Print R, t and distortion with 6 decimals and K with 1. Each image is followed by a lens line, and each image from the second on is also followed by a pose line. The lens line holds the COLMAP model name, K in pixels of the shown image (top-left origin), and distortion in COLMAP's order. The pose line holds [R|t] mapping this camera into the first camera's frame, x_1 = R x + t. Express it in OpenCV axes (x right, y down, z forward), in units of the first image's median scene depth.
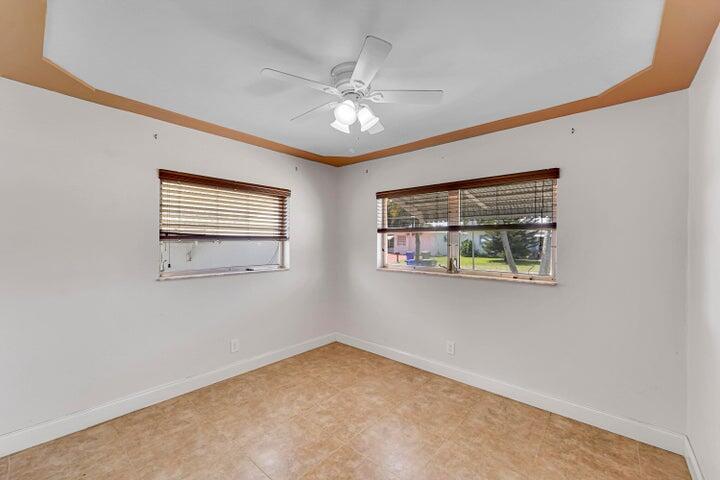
lens RADIAL K [[289.0, 0, 359.0], [0, 289.0, 241.0], [0, 0, 1]] dist [-0.002191, -0.000258]
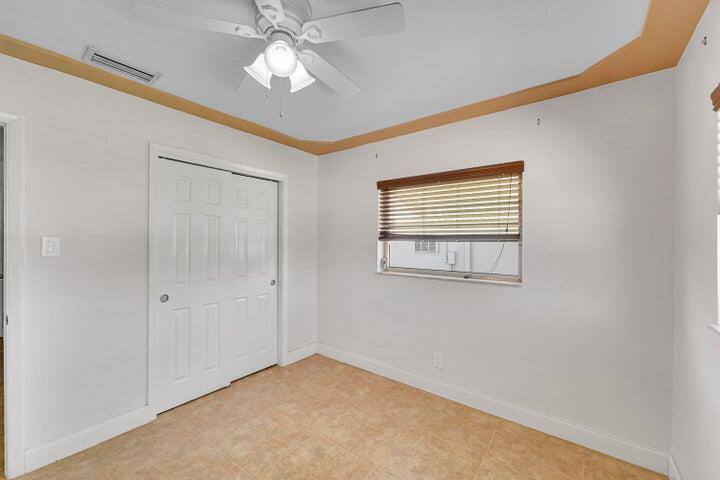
lens RADIAL K [[289.0, 0, 359.1], [0, 289.0, 240.4], [0, 0, 1]] dist [-0.002191, -0.000258]
pose [[0.059432, -0.007352, -0.998205, 0.526759], [-0.000495, 0.999973, -0.007394, 0.005116], [0.998232, 0.000934, 0.059427, 0.857435]]
